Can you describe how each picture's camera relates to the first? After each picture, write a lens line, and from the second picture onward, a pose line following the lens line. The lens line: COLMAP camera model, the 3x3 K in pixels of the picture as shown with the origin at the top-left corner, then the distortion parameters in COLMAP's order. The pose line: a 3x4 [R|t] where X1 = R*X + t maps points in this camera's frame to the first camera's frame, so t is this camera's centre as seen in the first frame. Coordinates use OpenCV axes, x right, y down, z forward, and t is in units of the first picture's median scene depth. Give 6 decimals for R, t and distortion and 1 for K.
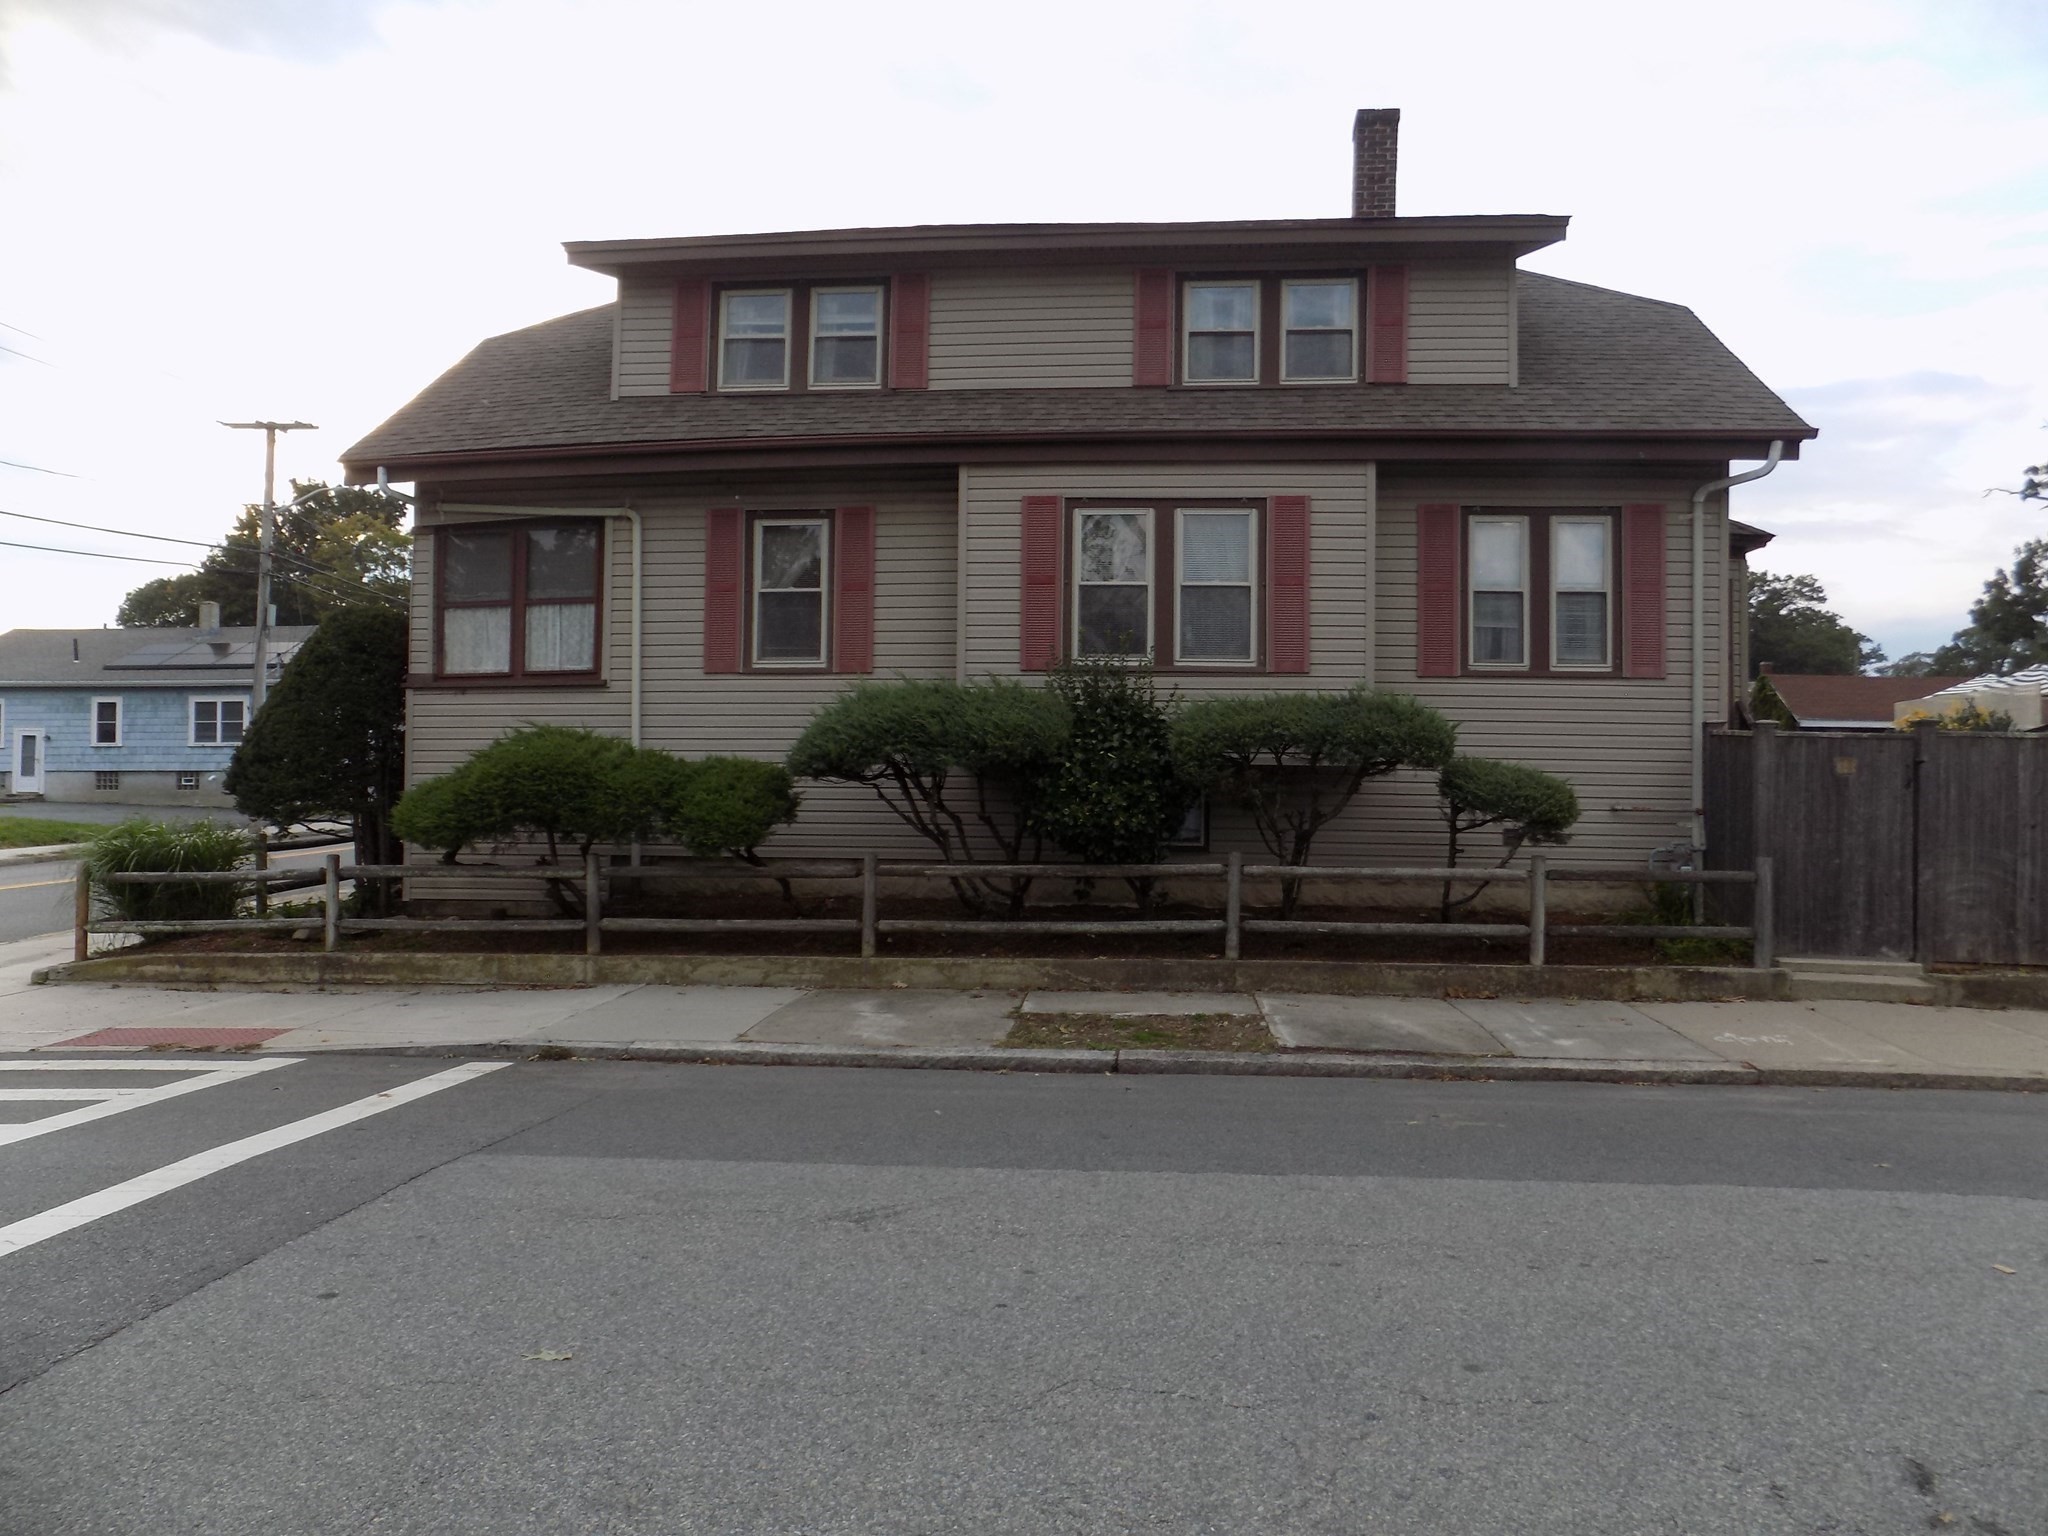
lens RADIAL K [[1399.5, 0, 1023.5], [0, 1399.5, 760.5], [0, 0, 1]] dist [-0.053692, 0.064988]
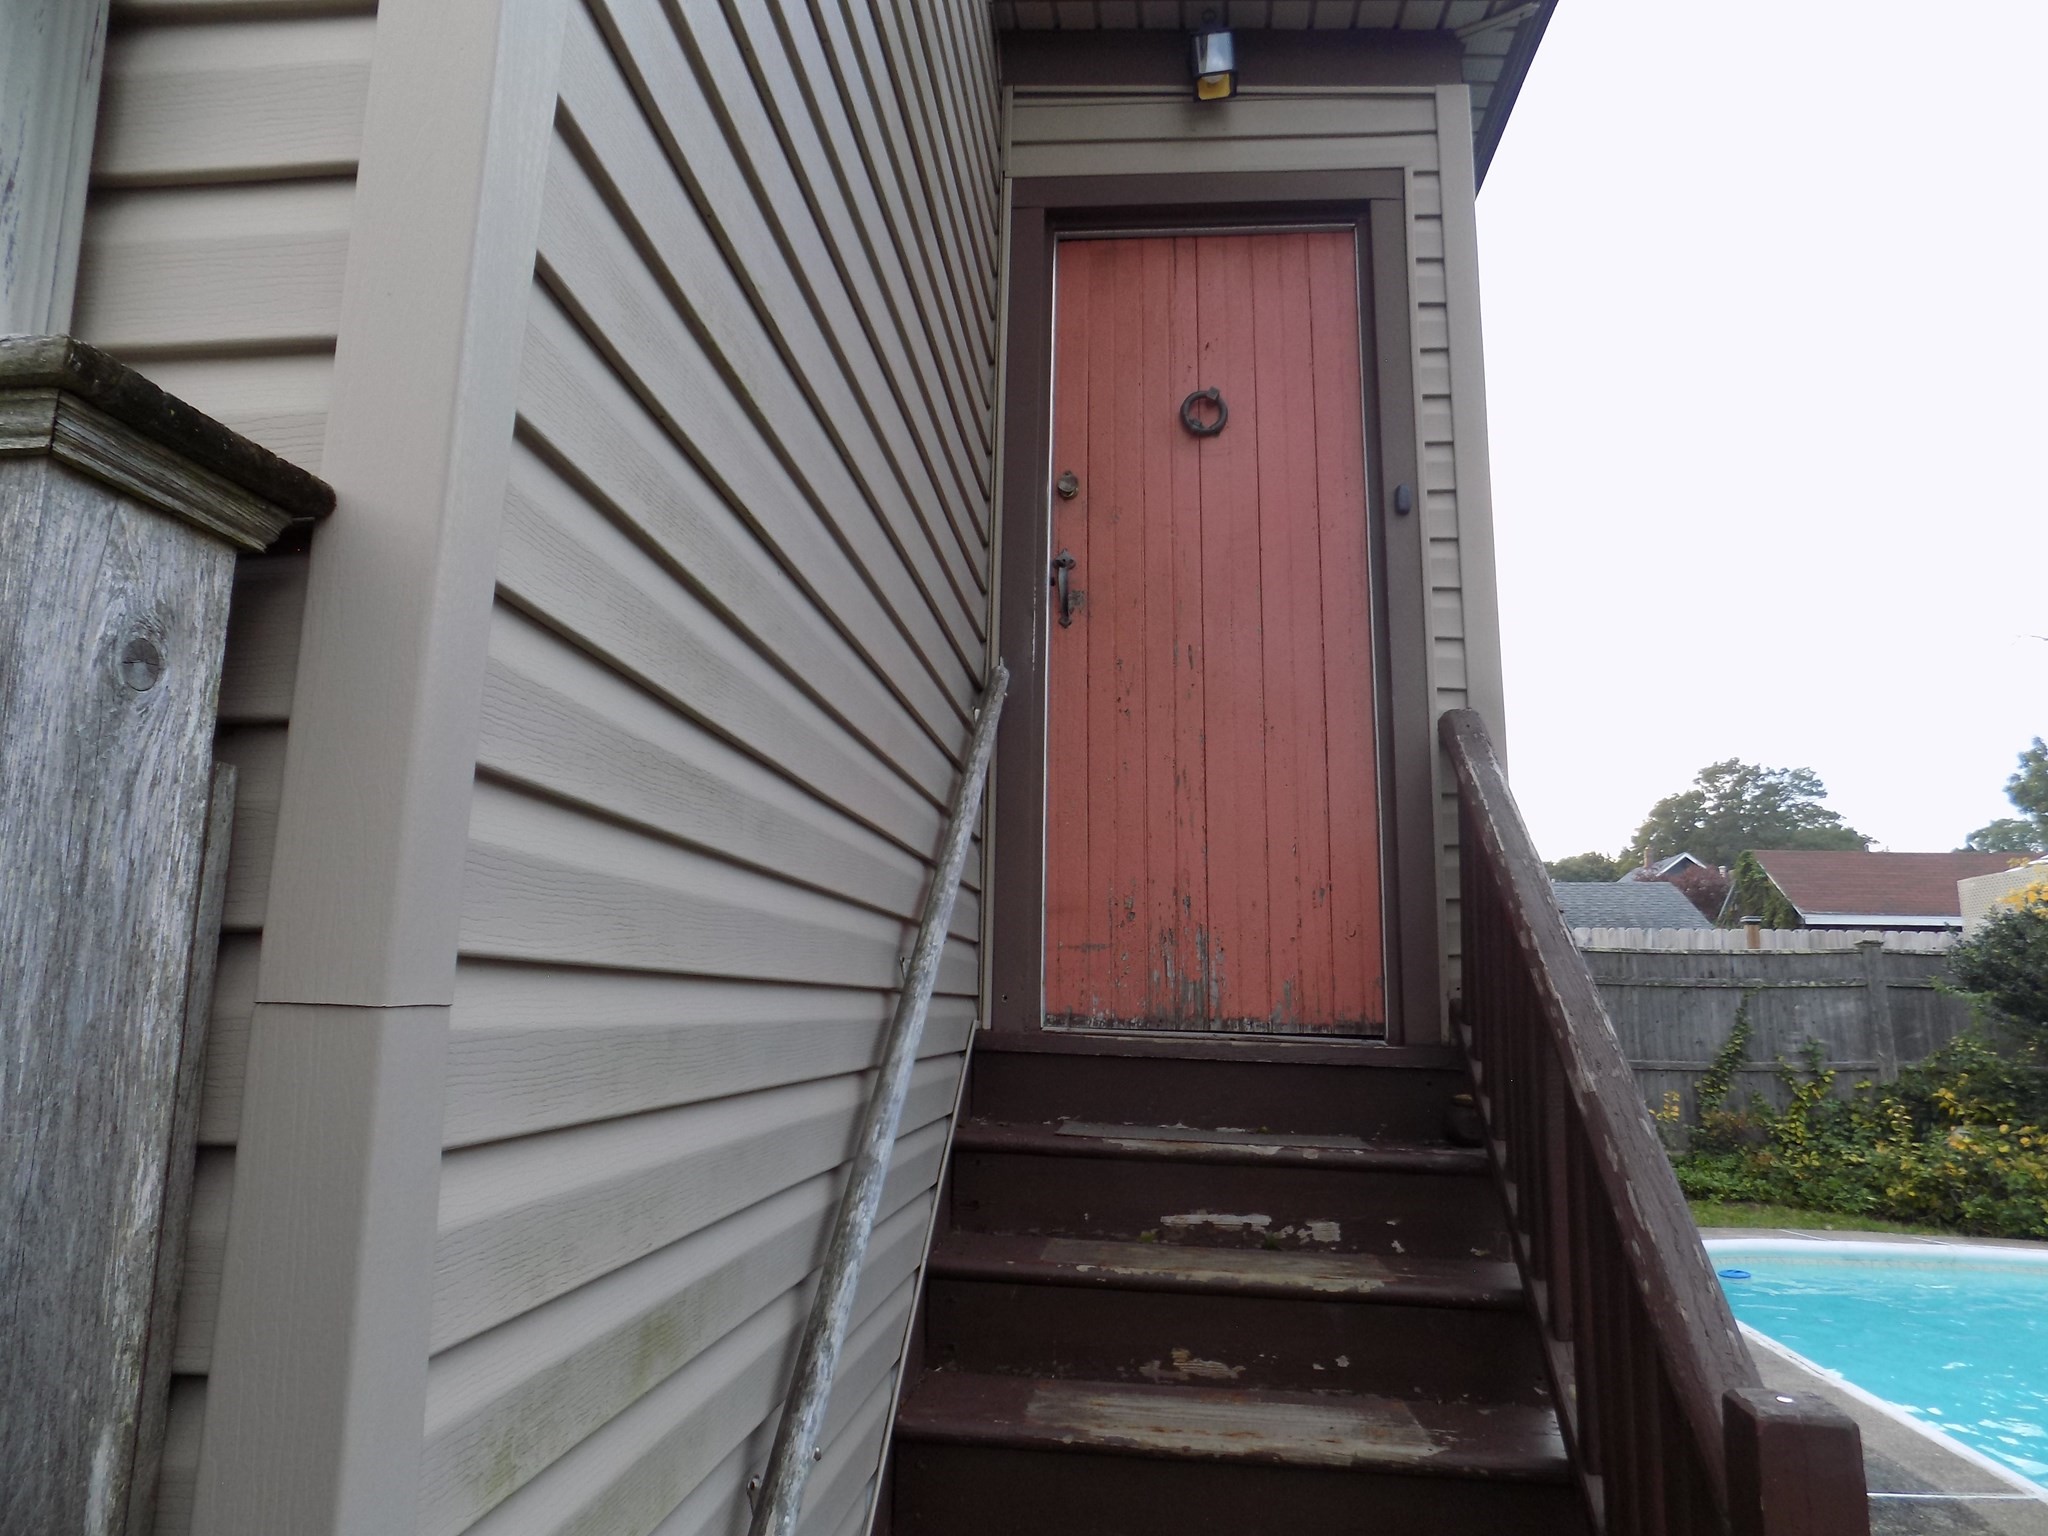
lens RADIAL K [[1399.5, 0, 1034.5], [0, 1399.5, 764.7], [0, 0, 1]] dist [-0.053692, 0.064988]
pose [[0.999958, -0.005671, 0.007167, 0.053498], [0.006714, 0.987873, -0.155122, 0.002059], [-0.006200, 0.155164, 0.987869, 0.102918]]
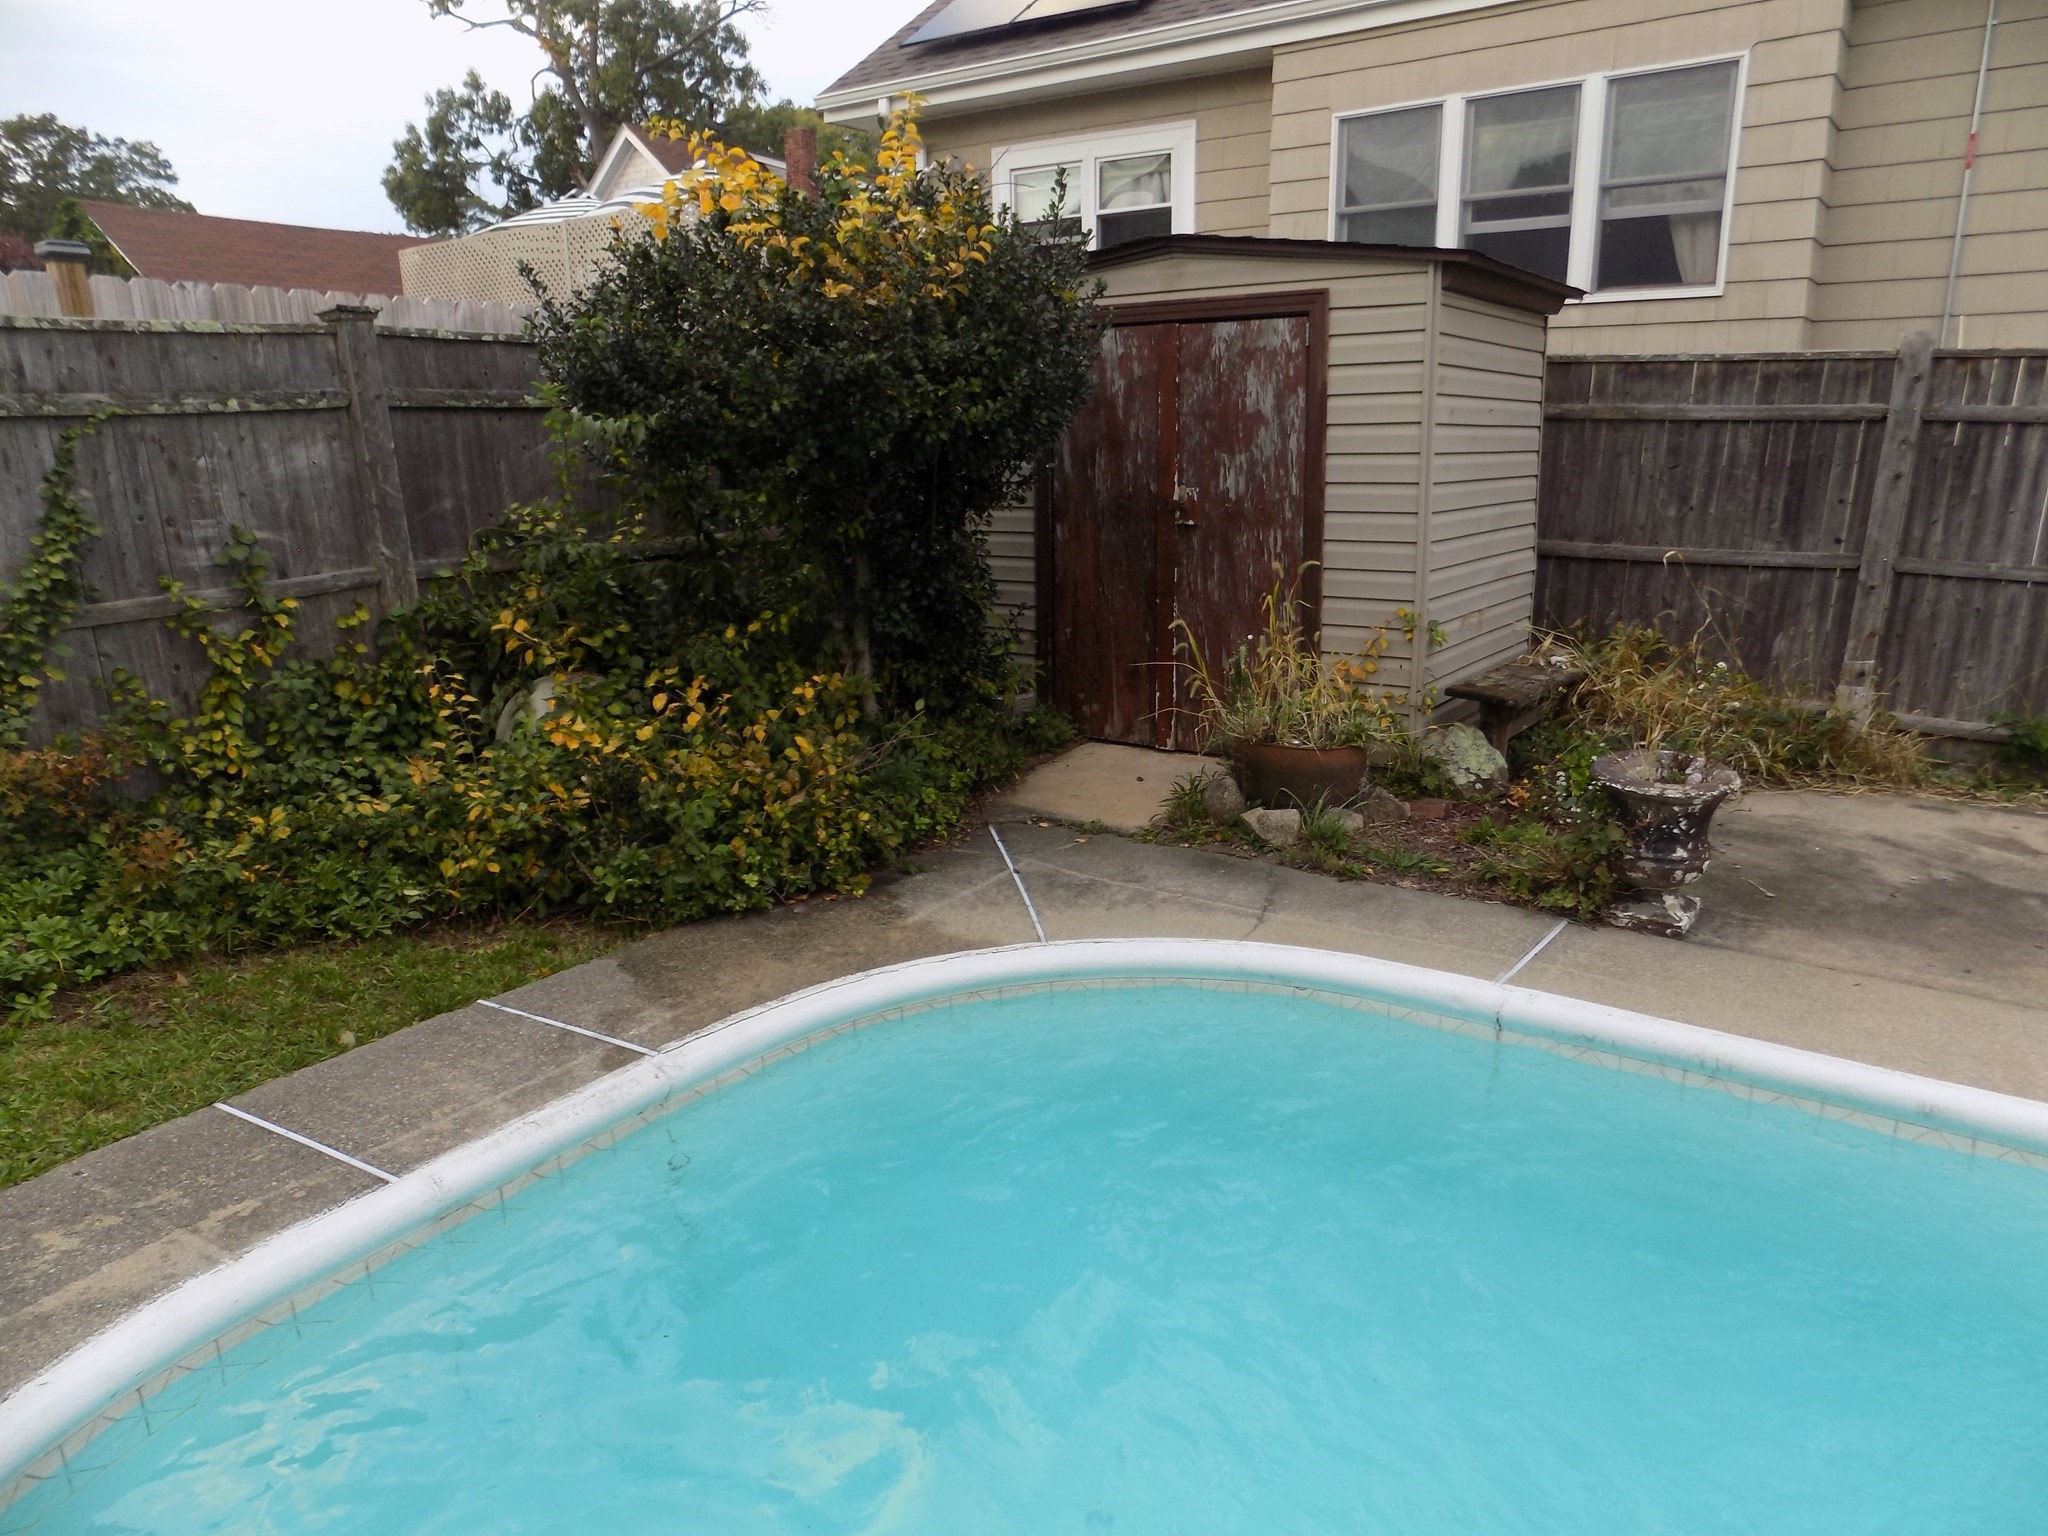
lens RADIAL K [[1399.5, 0, 1033.6], [0, 1399.5, 764.9], [0, 0, 1]] dist [-0.053692, 0.064988]
pose [[0.495045, -0.241407, 0.834657, 0.089901], [0.020124, 0.963555, 0.266752, 0.002426], [-0.868634, -0.115258, 0.481861, 0.171177]]
